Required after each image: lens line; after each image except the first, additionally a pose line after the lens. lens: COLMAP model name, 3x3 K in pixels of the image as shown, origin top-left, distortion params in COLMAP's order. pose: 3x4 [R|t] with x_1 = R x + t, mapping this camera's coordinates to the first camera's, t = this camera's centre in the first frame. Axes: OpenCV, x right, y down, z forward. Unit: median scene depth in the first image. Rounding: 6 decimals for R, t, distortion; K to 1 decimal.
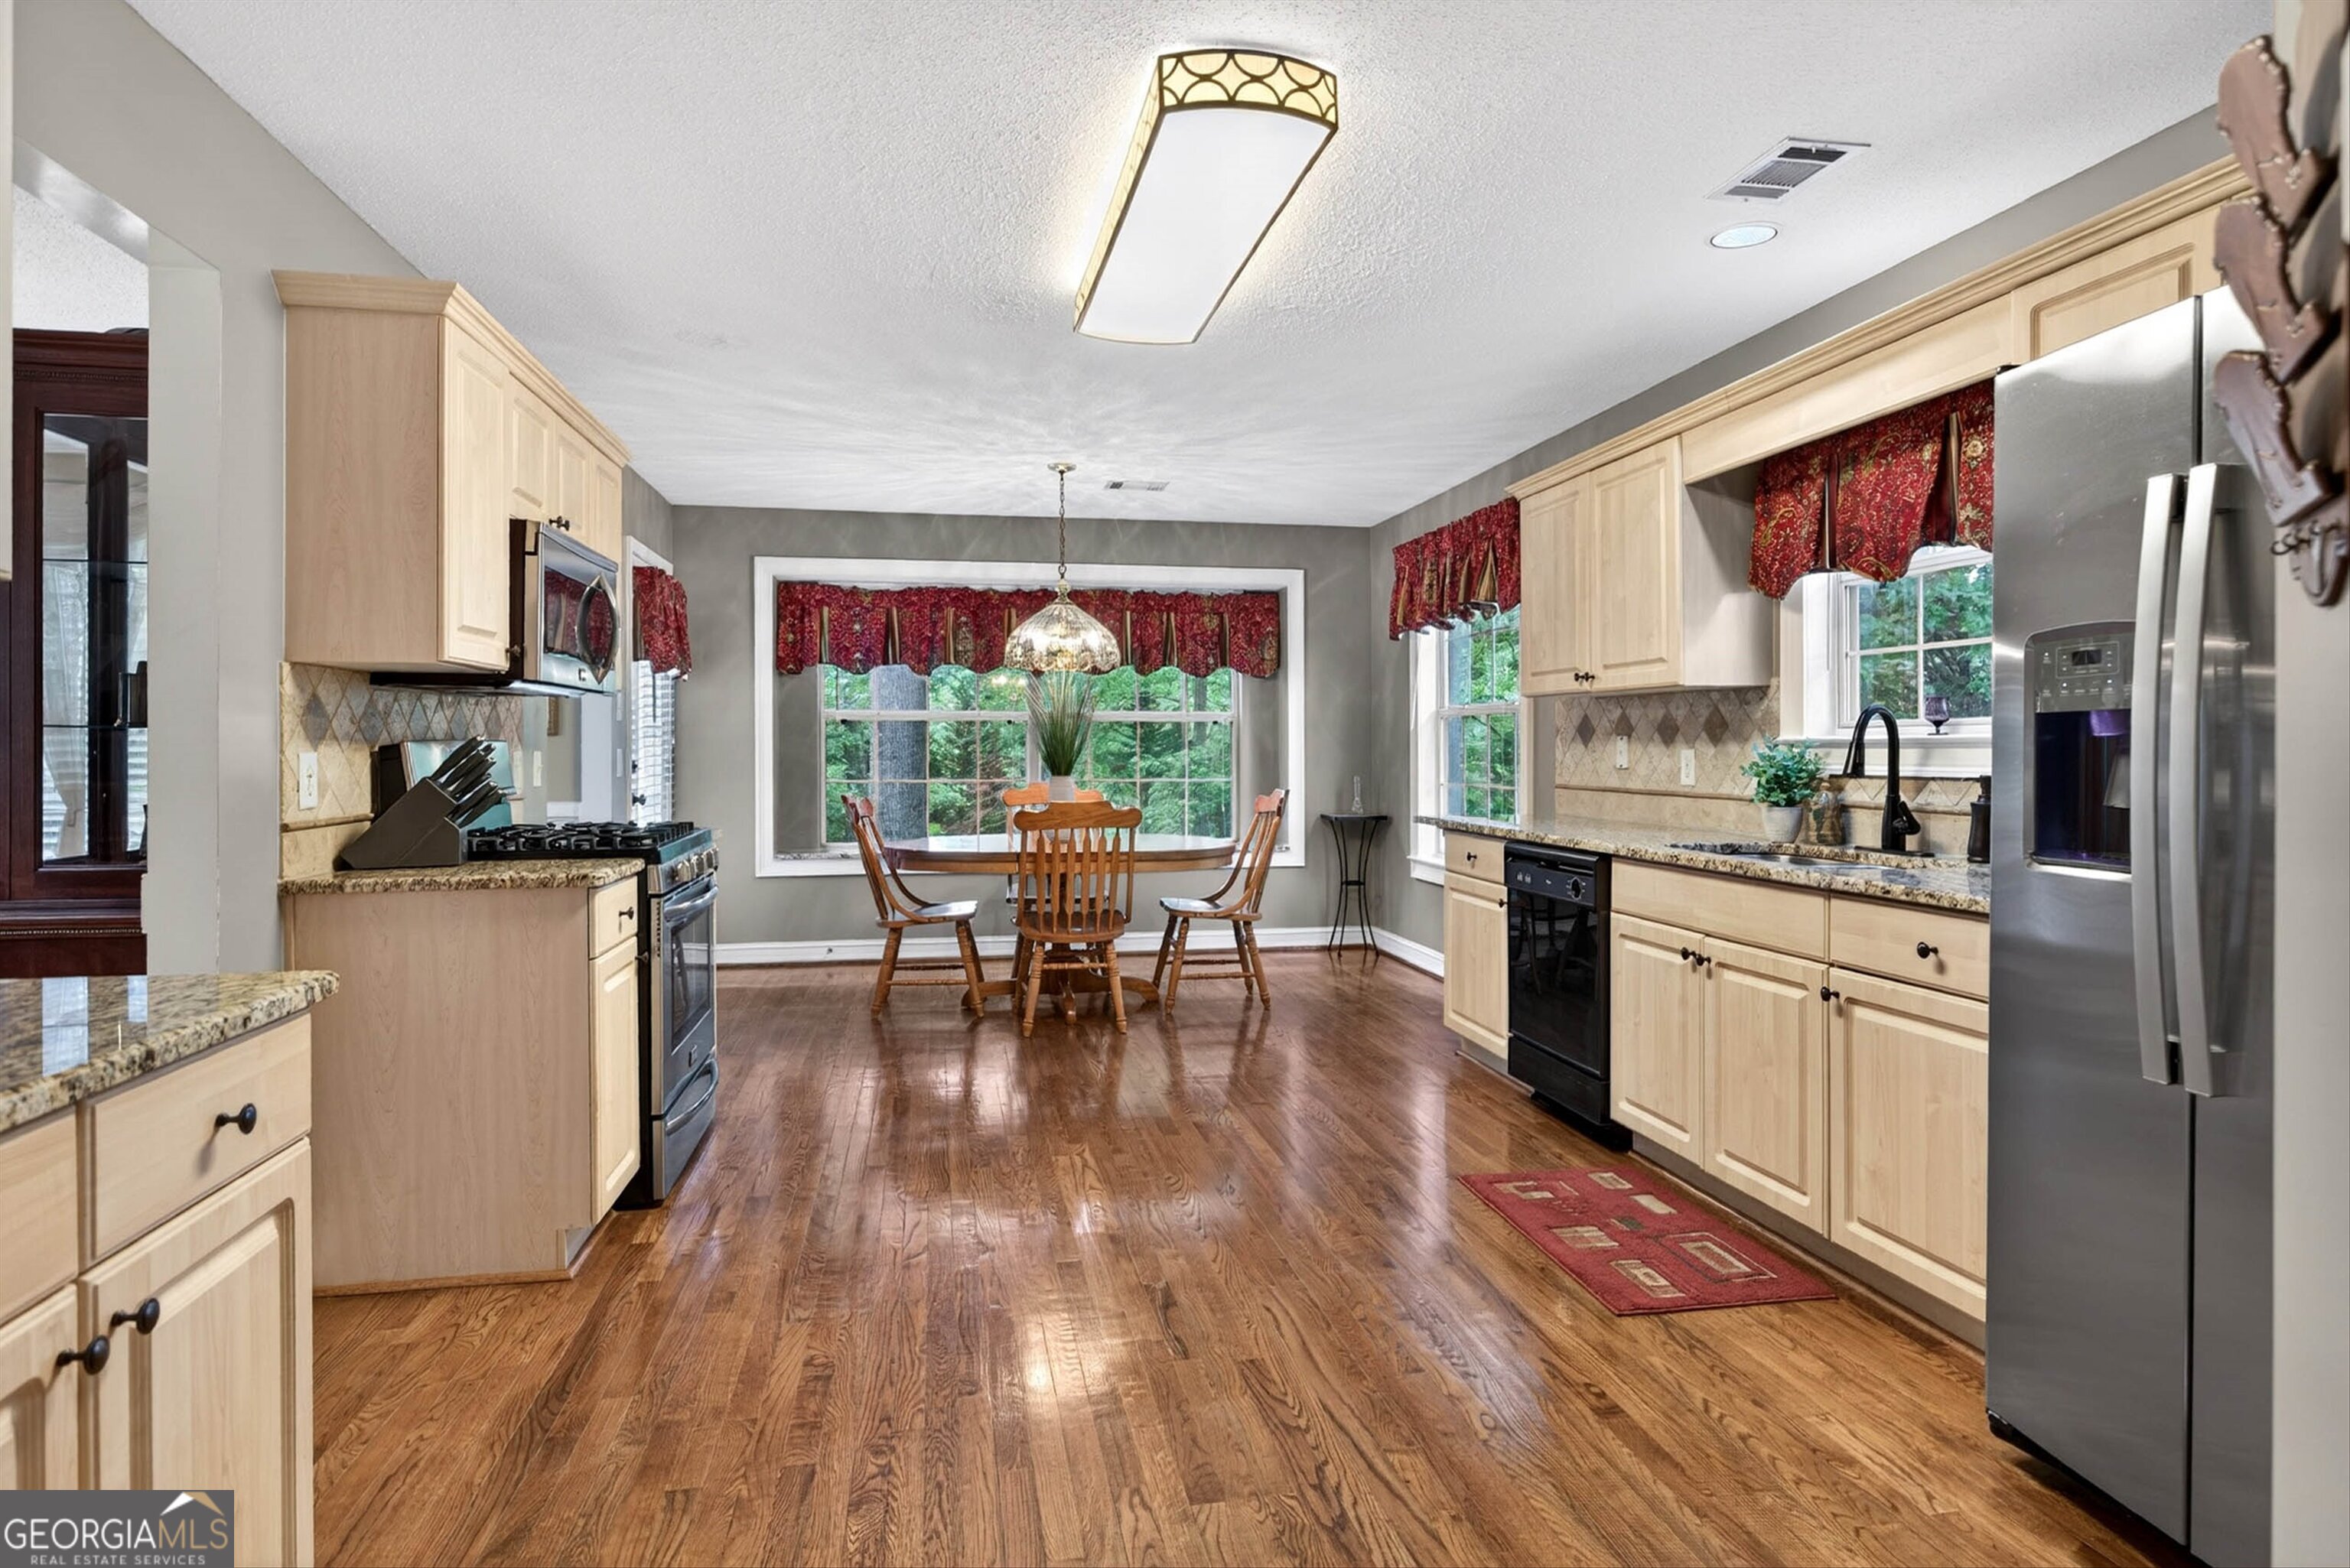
lens RADIAL K [[1362.1, 0, 1173.3], [0, 1362.1, 766.5], [0, 0, 1]] dist [-0.008047, 0.006563]
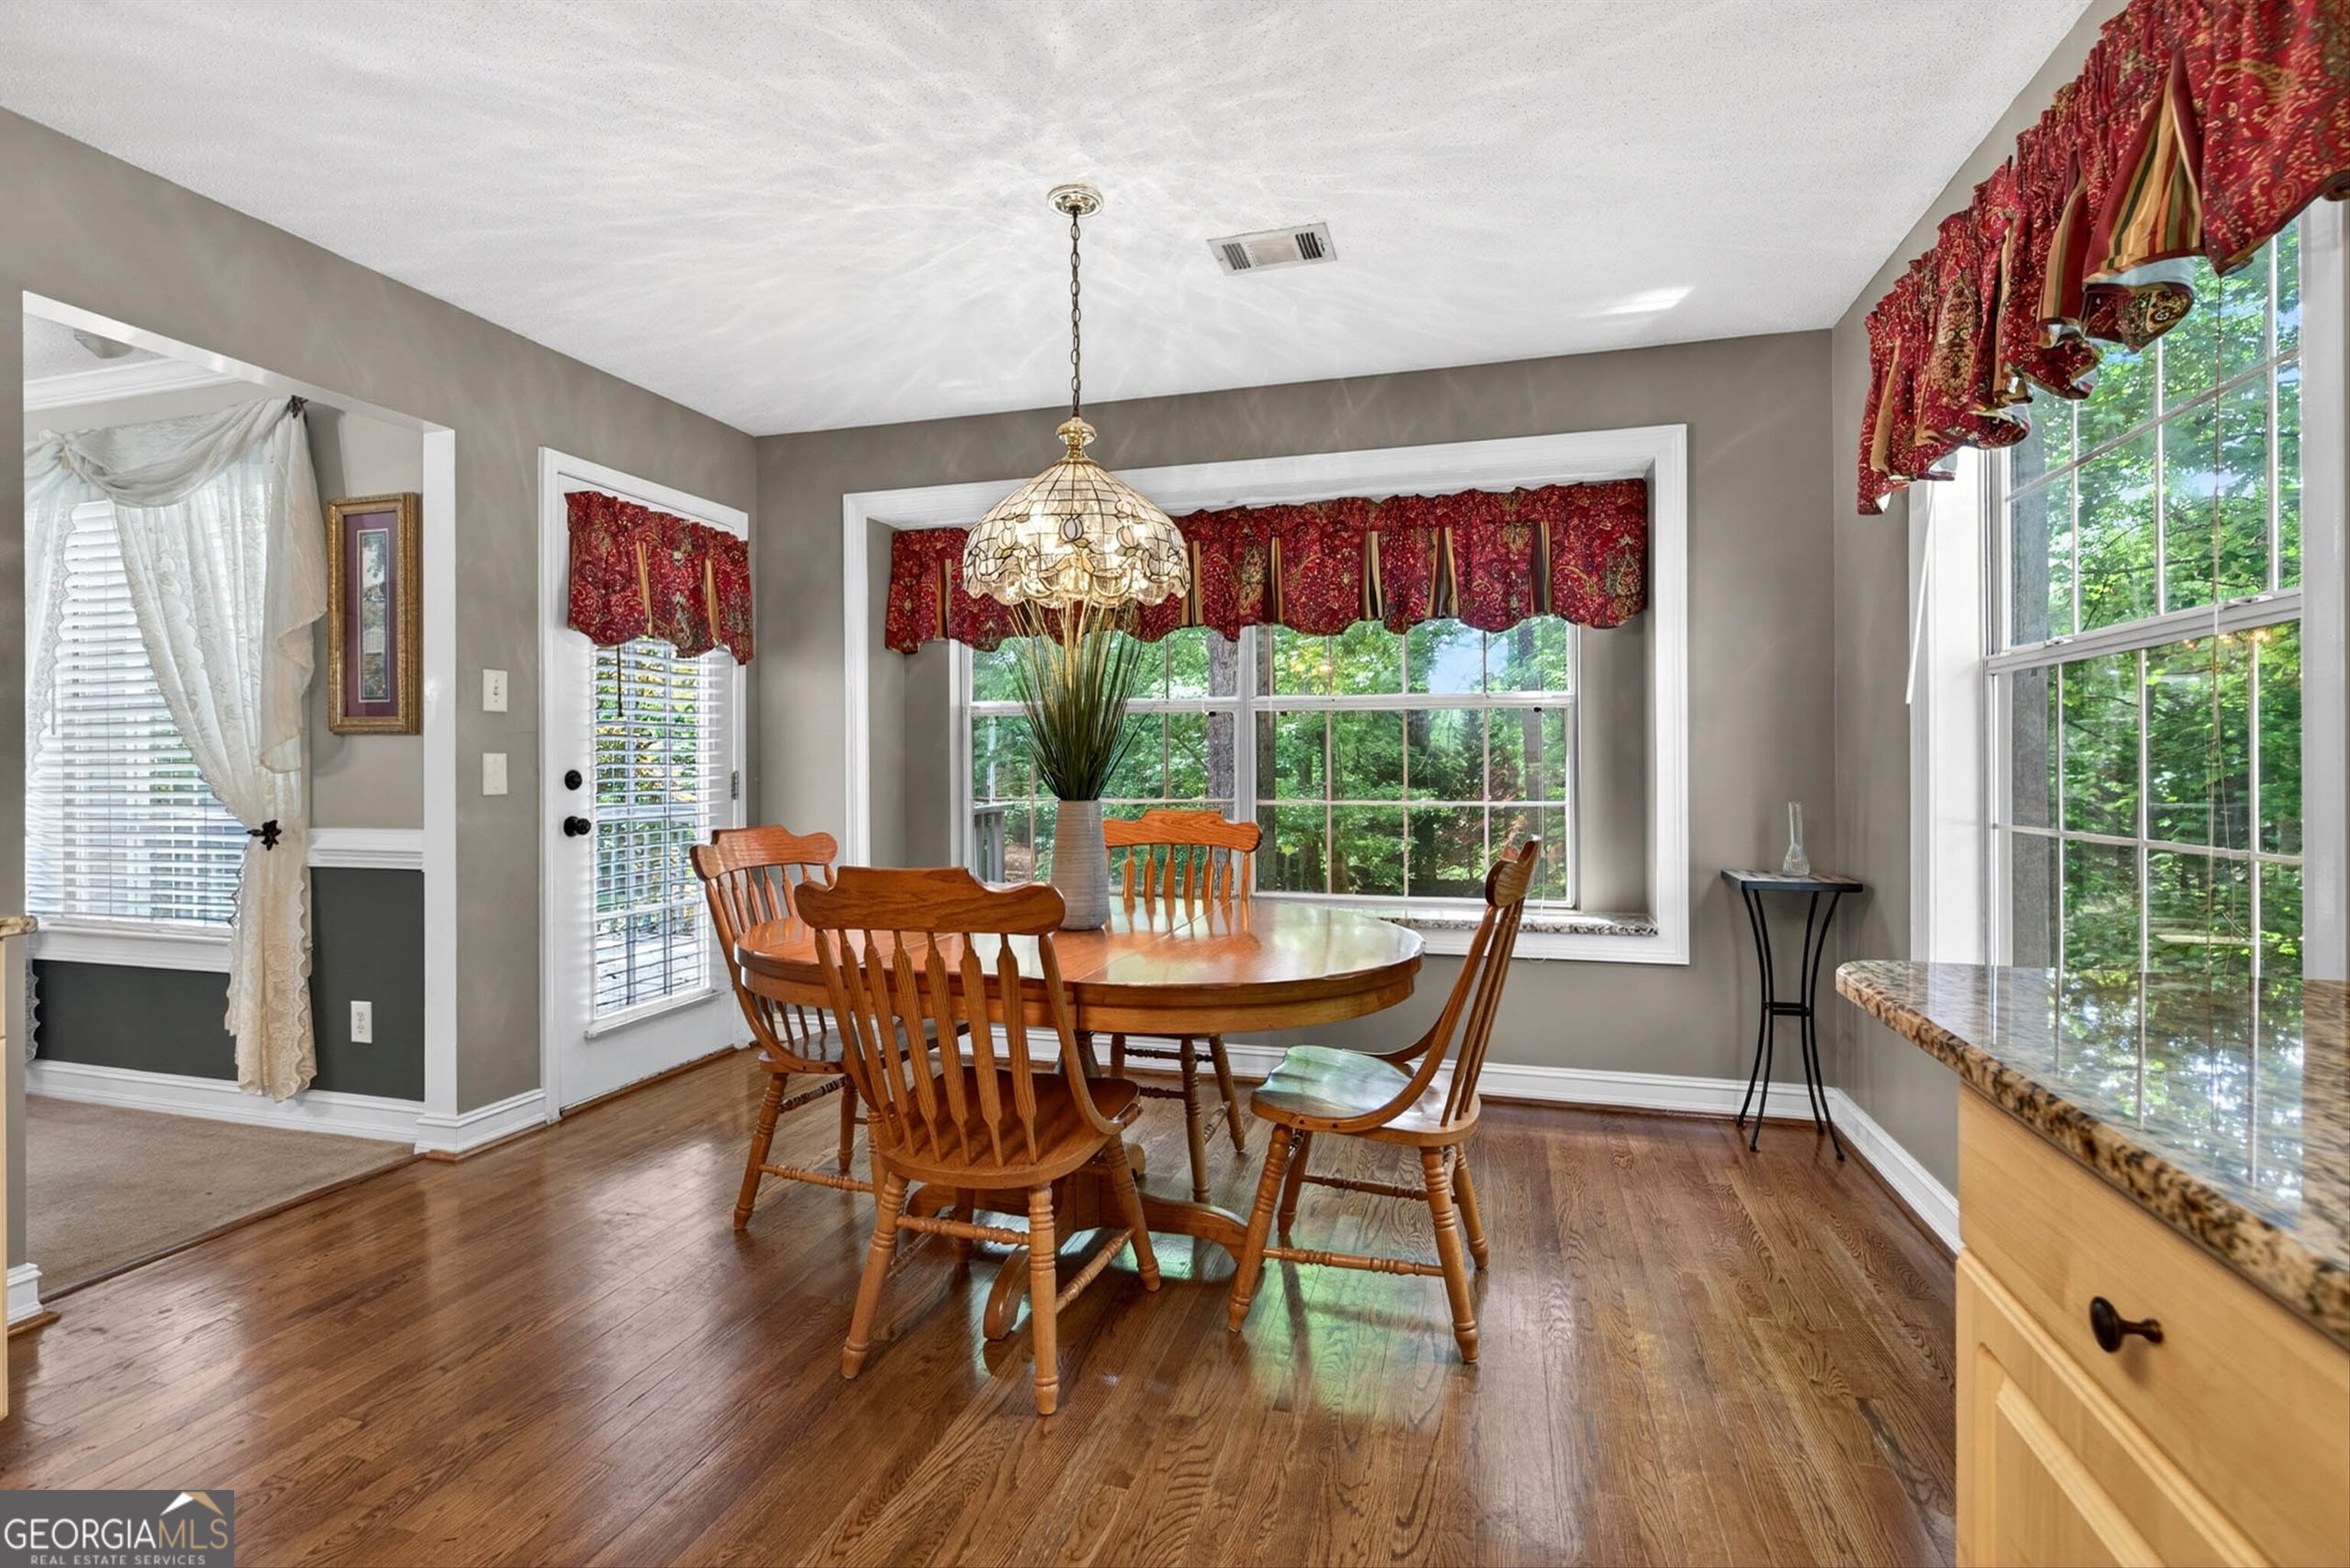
lens RADIAL K [[1076.2, 0, 1169.5], [0, 1076.2, 773.9], [0, 0, 1]] dist [-0.000415, -0.000696]
pose [[0.890105, 0.002866, -0.455747, 0.113834], [-0.004094, 0.999990, -0.001707, -0.002056], [0.455737, 0.003385, 0.890108, 0.545691]]
